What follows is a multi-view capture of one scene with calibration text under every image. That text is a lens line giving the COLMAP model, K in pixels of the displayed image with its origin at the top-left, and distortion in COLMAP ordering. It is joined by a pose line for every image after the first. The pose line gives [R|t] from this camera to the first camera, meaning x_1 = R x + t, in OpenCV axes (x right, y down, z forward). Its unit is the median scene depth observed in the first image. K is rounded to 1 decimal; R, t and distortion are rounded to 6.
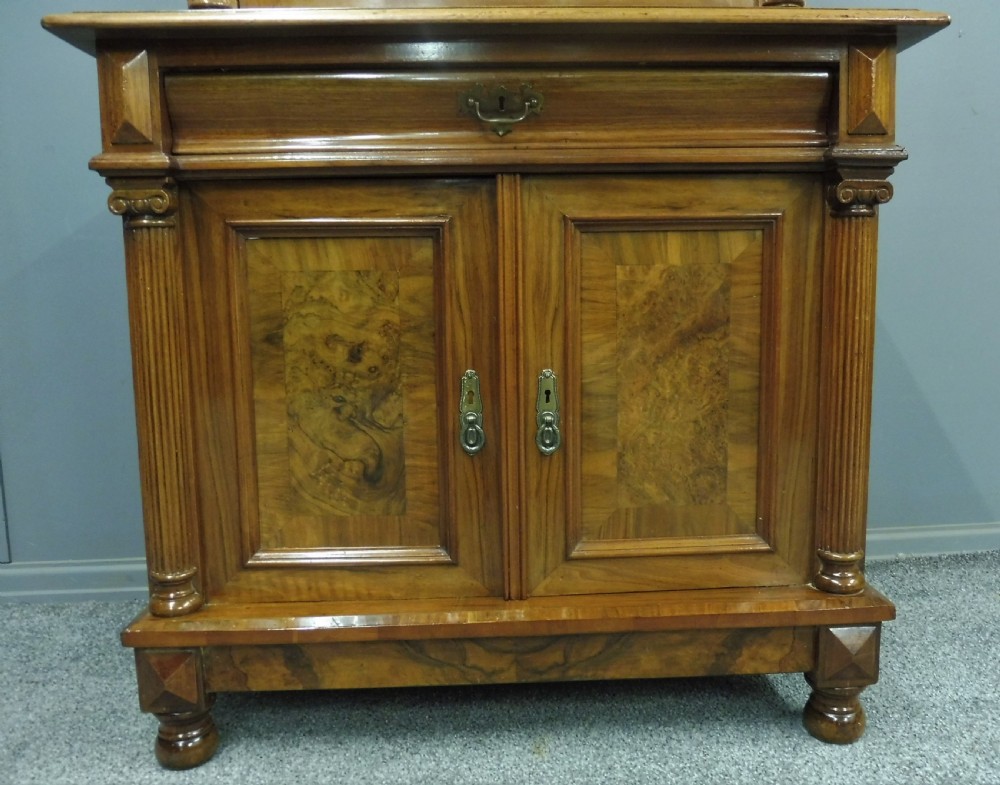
lens RADIAL K [[837.0, 0, 534.2], [0, 837.0, 378.0], [0, 0, 1]] dist [-0.045666, 0.009881]
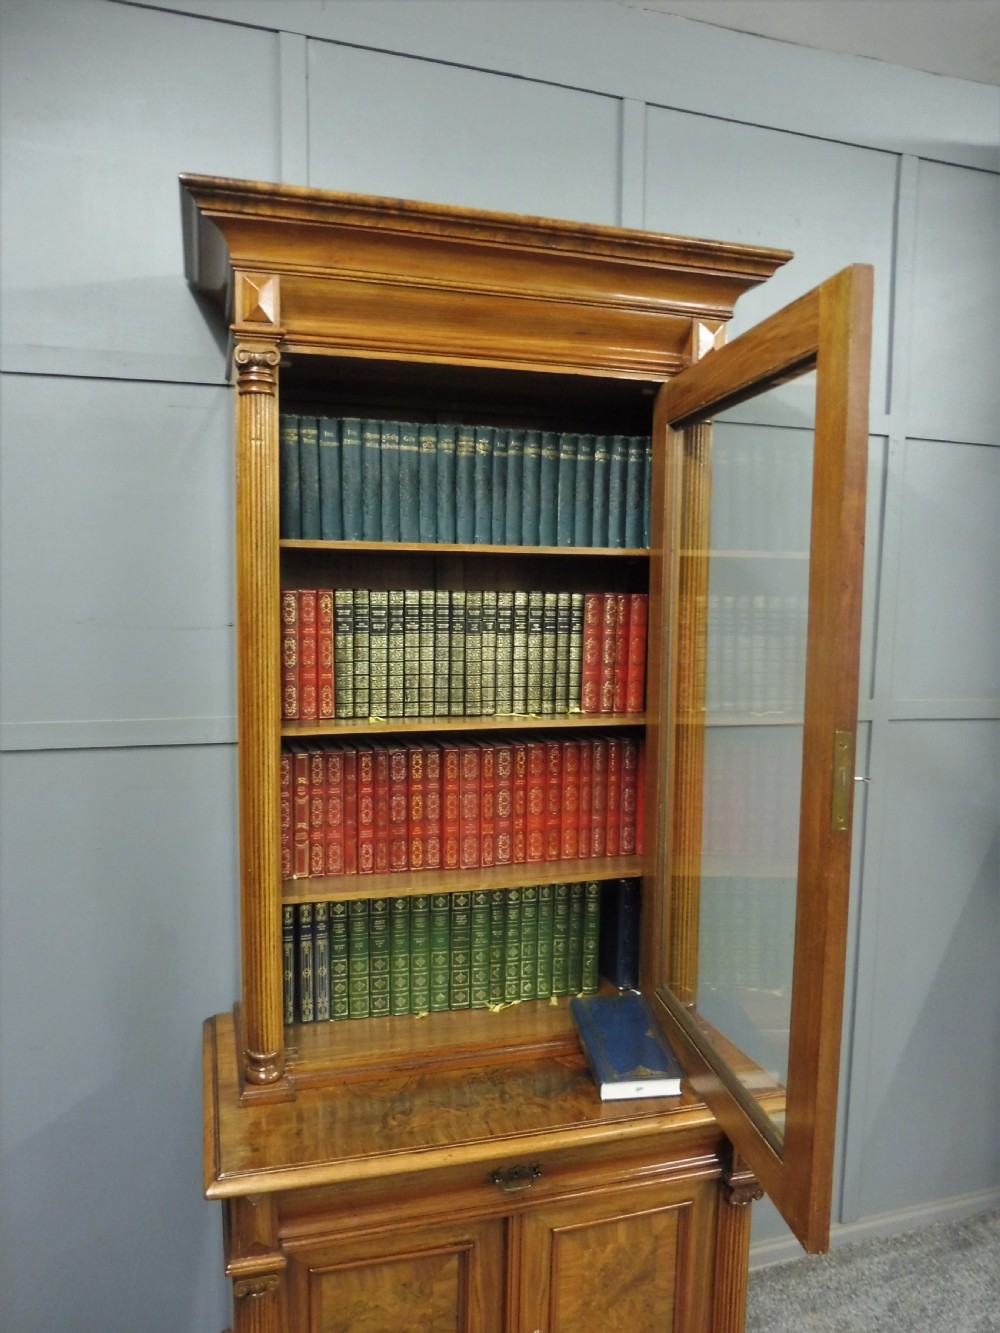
lens RADIAL K [[982.5, 0, 496.5], [0, 982.5, 669.8], [0, 0, 1]] dist [-0.053161, 0.012582]
pose [[0.968258, 0.009788, 0.249760, -0.455587], [0.000884, 0.999093, -0.042582, -1.033765], [-0.249951, 0.041452, 0.967371, -0.573133]]
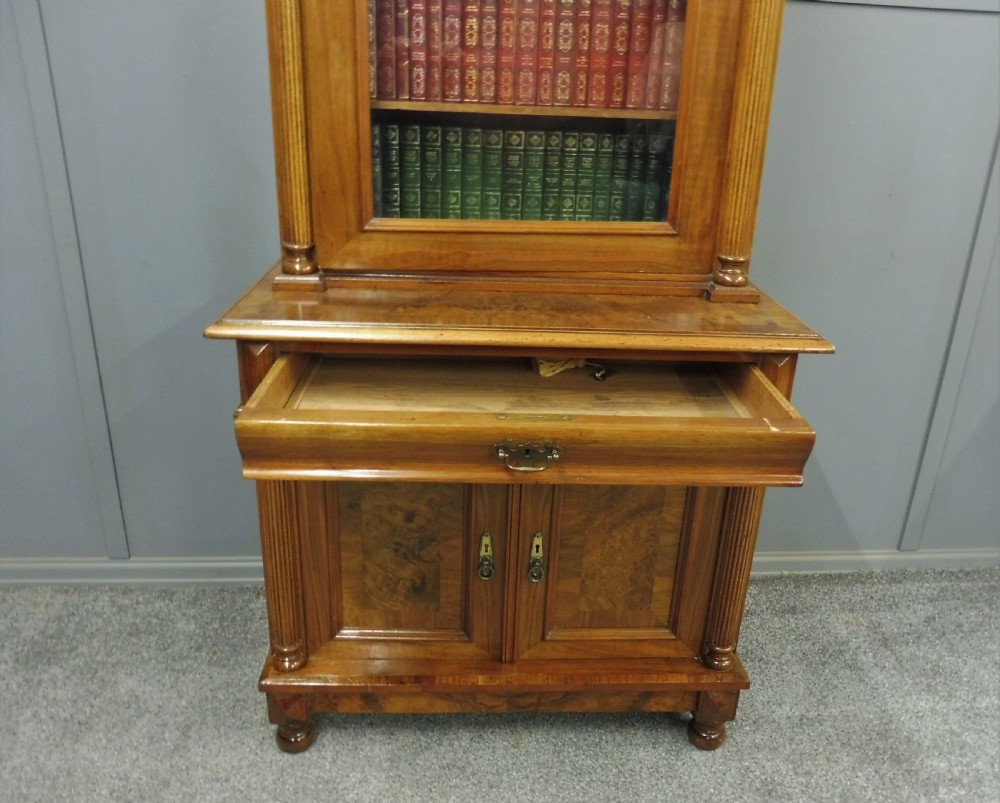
lens RADIAL K [[815.3, 0, 520.5], [0, 815.3, 408.9], [0, 0, 1]] dist [-0.017066, -0.059449]
pose [[0.998383, 0.050187, 0.026704, -0.065921], [-0.055451, 0.963258, 0.262792, -0.600038], [-0.012534, -0.263848, 0.964483, -0.340517]]
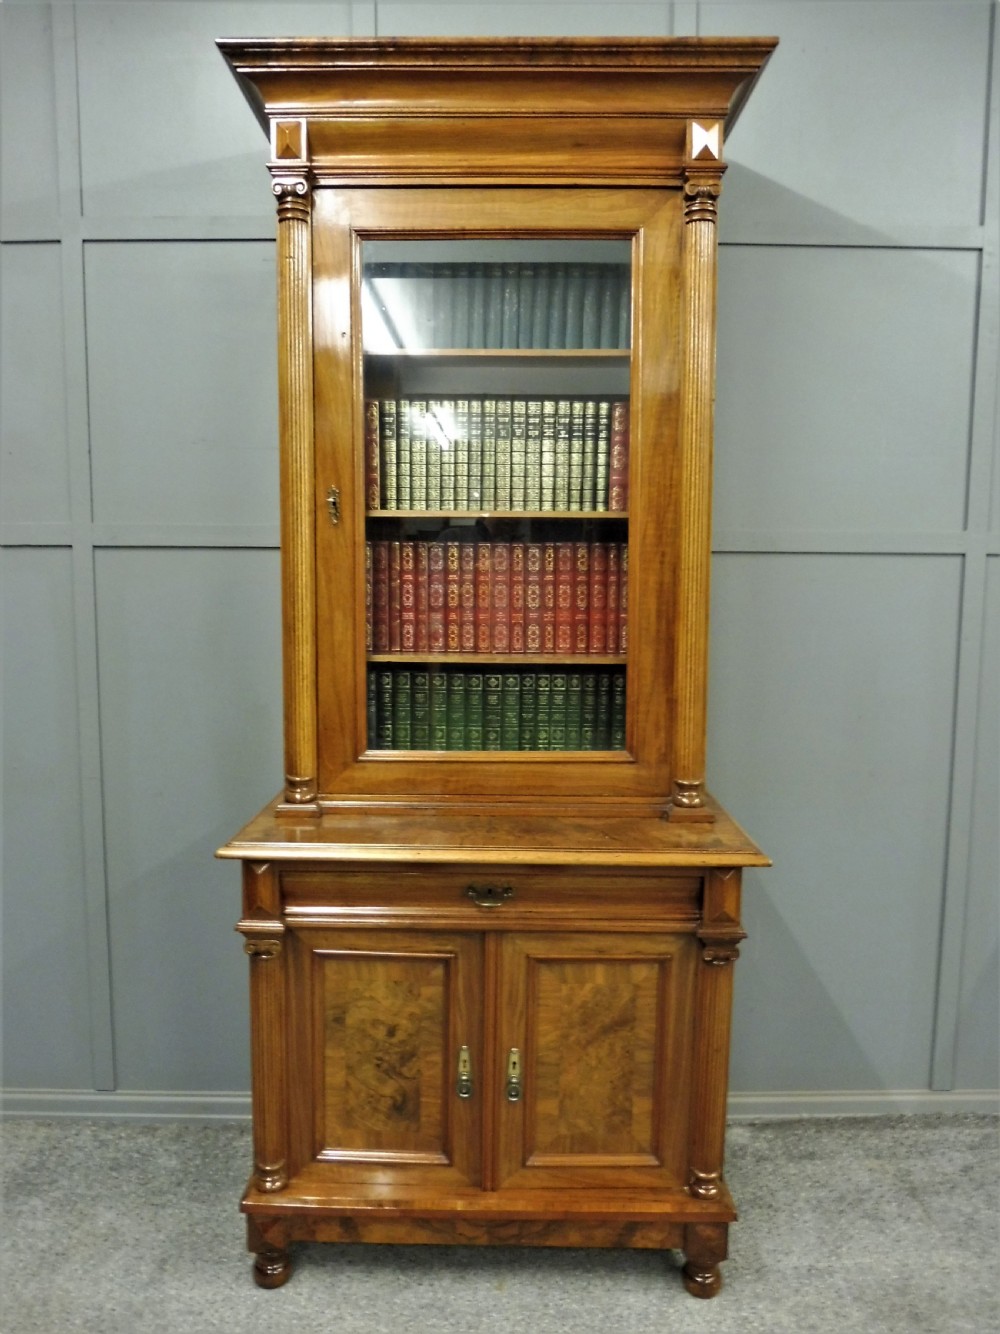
lens RADIAL K [[983.2, 0, 493.4], [0, 983.2, 673.3], [0, 0, 1]] dist [-0.053161, 0.012582]
pose [[0.997794, 0.032215, -0.058047, 0.058843], [-0.033423, 0.999242, -0.019959, -0.660522], [0.057360, 0.021855, 0.998114, -0.811065]]
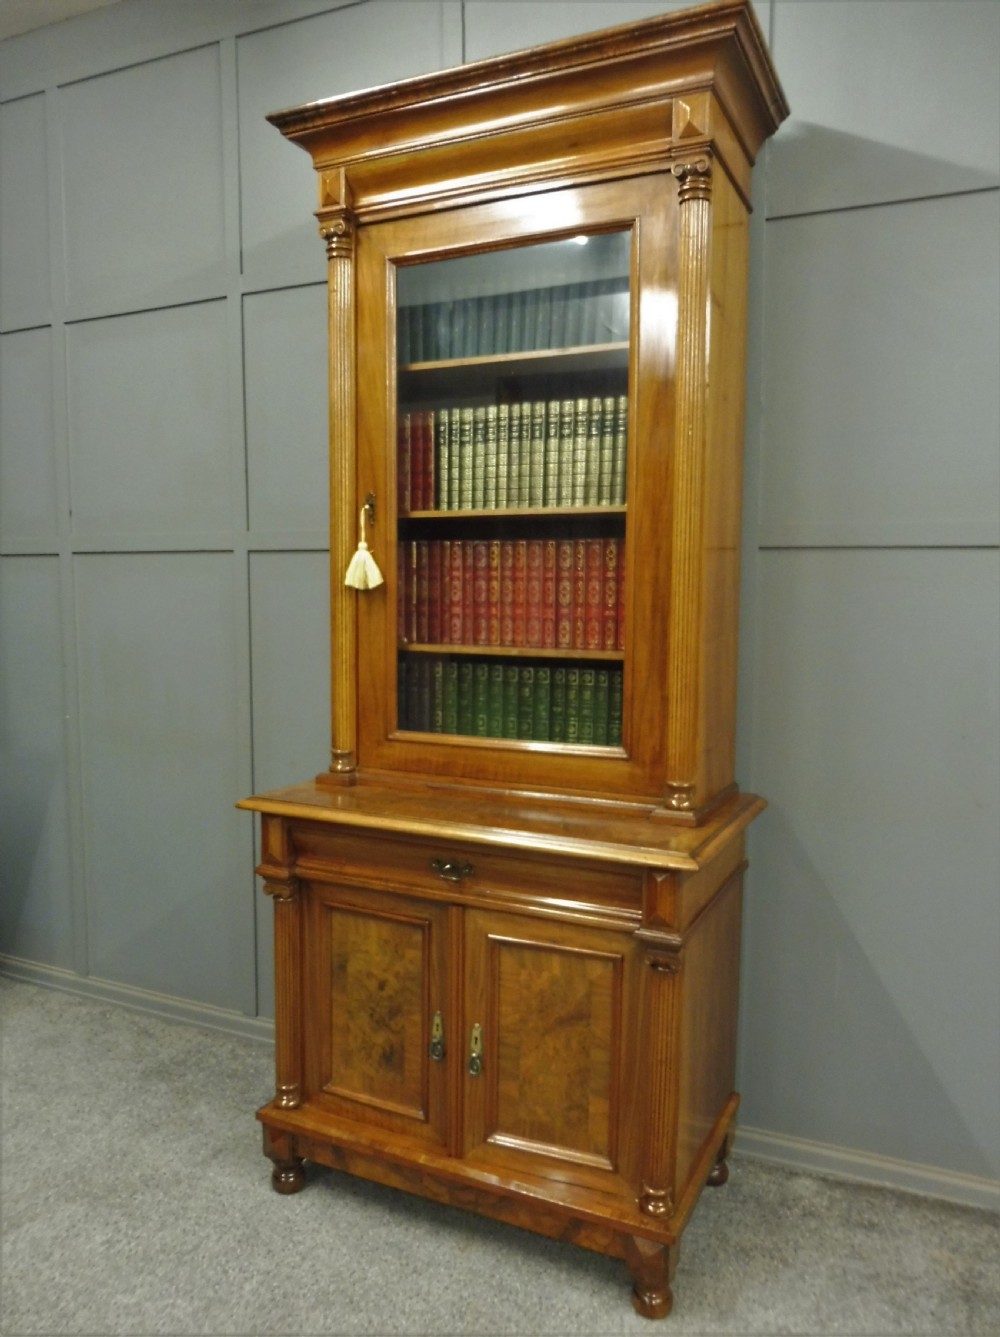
lens RADIAL K [[985.4, 0, 488.4], [0, 985.4, 686.5], [0, 0, 1]] dist [-0.053161, 0.012582]
pose [[0.875244, 0.074934, -0.477842, 0.877940], [-0.086792, 0.996223, -0.002748, -0.645167], [0.475831, 0.043878, 0.878441, -0.671554]]
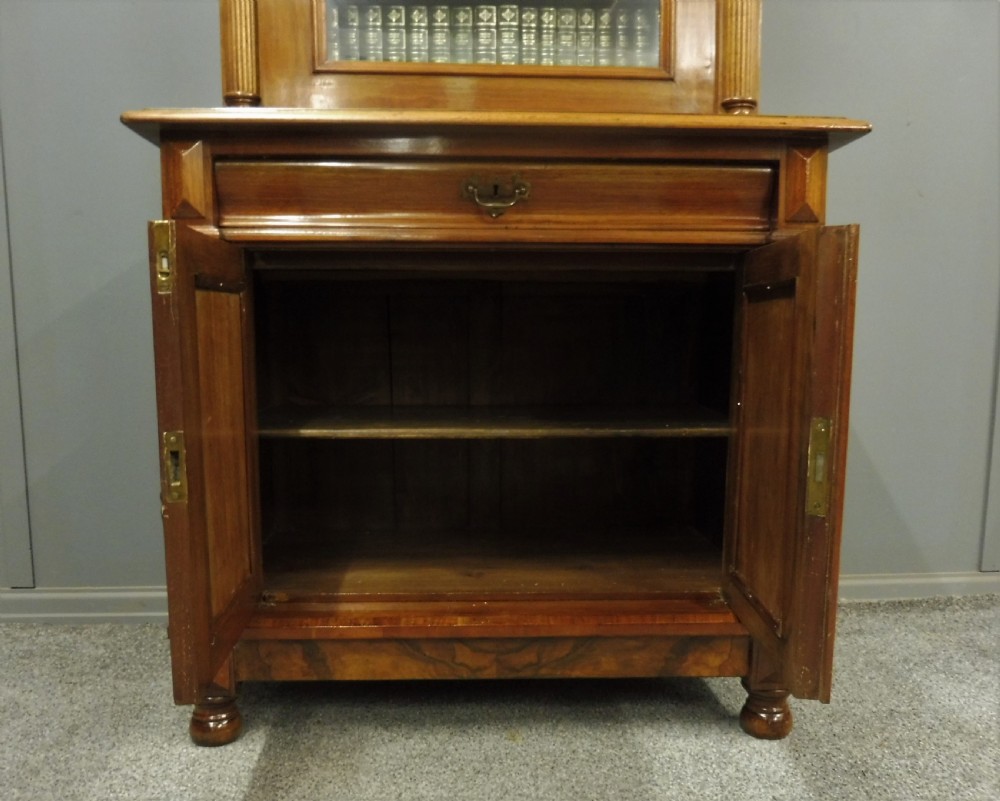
lens RADIAL K [[880.5, 0, 492.1], [0, 880.5, 470.5], [0, 0, 1]] dist [-0.016382, -0.057896]
pose [[0.999771, 0.020358, -0.006559, -0.025752], [-0.020191, 0.999494, 0.024598, 0.038364], [0.007056, -0.024460, 0.999676, -0.249696]]
